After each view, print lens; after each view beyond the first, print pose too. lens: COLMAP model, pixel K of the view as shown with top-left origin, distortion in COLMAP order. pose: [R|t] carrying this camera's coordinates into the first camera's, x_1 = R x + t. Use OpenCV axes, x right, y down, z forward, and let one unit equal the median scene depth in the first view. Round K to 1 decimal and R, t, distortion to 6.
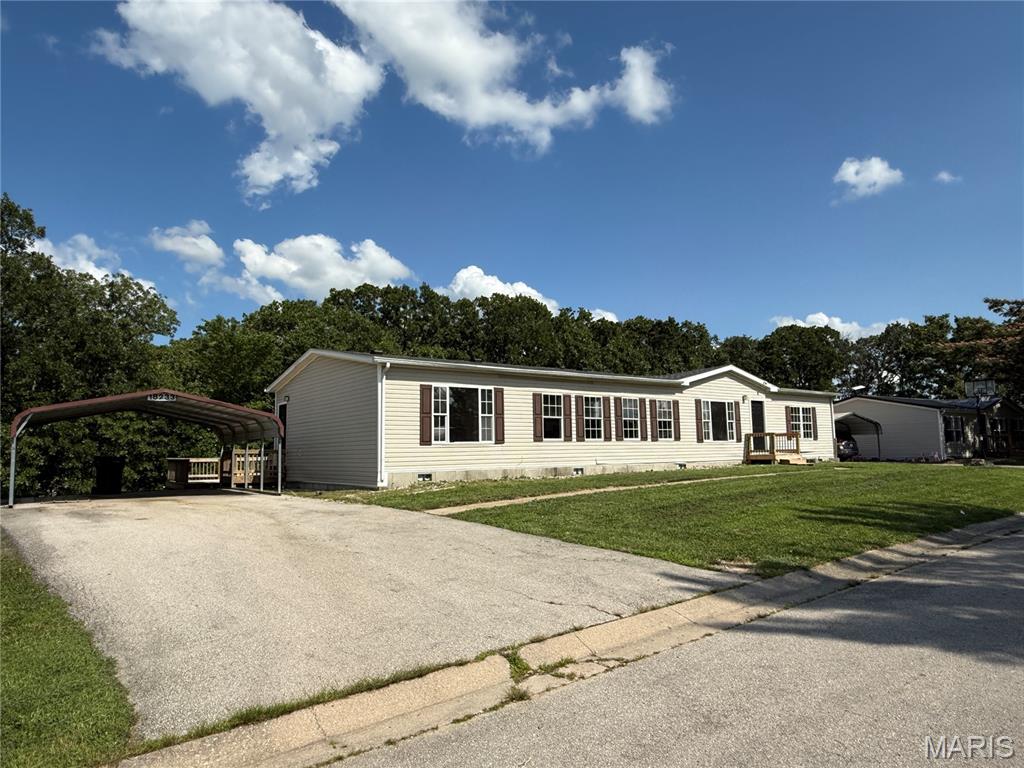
lens RADIAL K [[635.0, 0, 517.1], [0, 635.0, 397.8], [0, 0, 1]] dist [-0.003948, -0.000495]
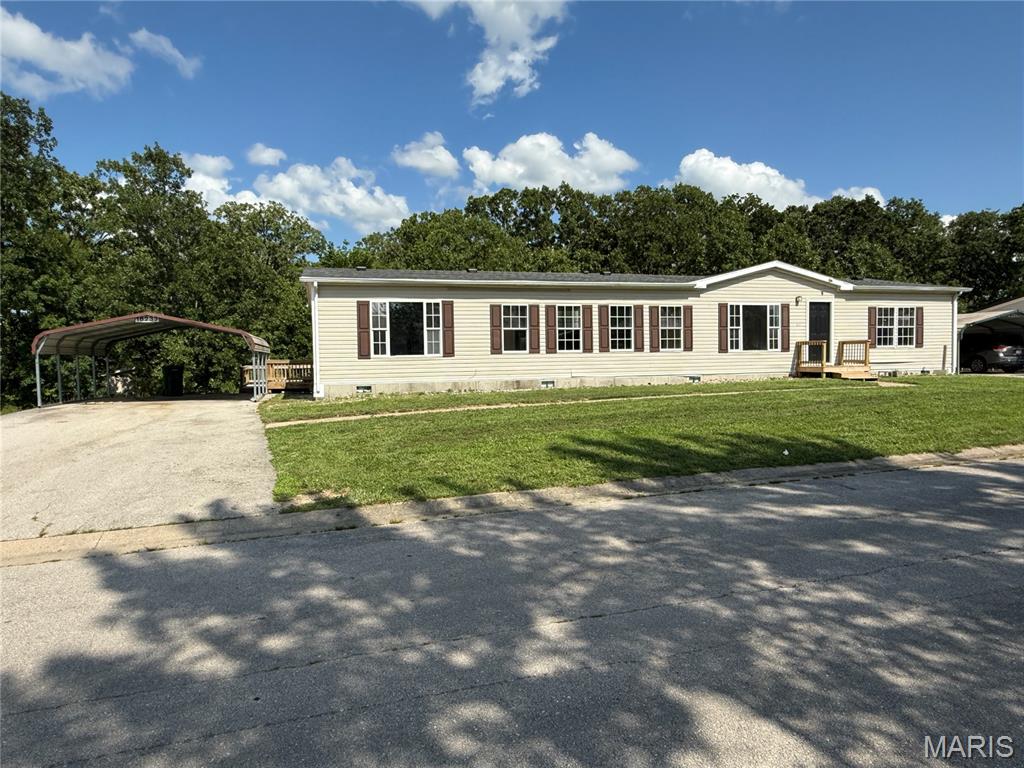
lens RADIAL K [[640.9, 0, 533.2], [0, 640.9, 384.3], [0, 0, 1]] dist [-0.001017, 0.001112]
pose [[0.938328, 0.018730, -0.345240, 0.328068], [0.028879, 0.990796, 0.132244, -0.010997], [0.344539, -0.134059, 0.929151, 0.068244]]
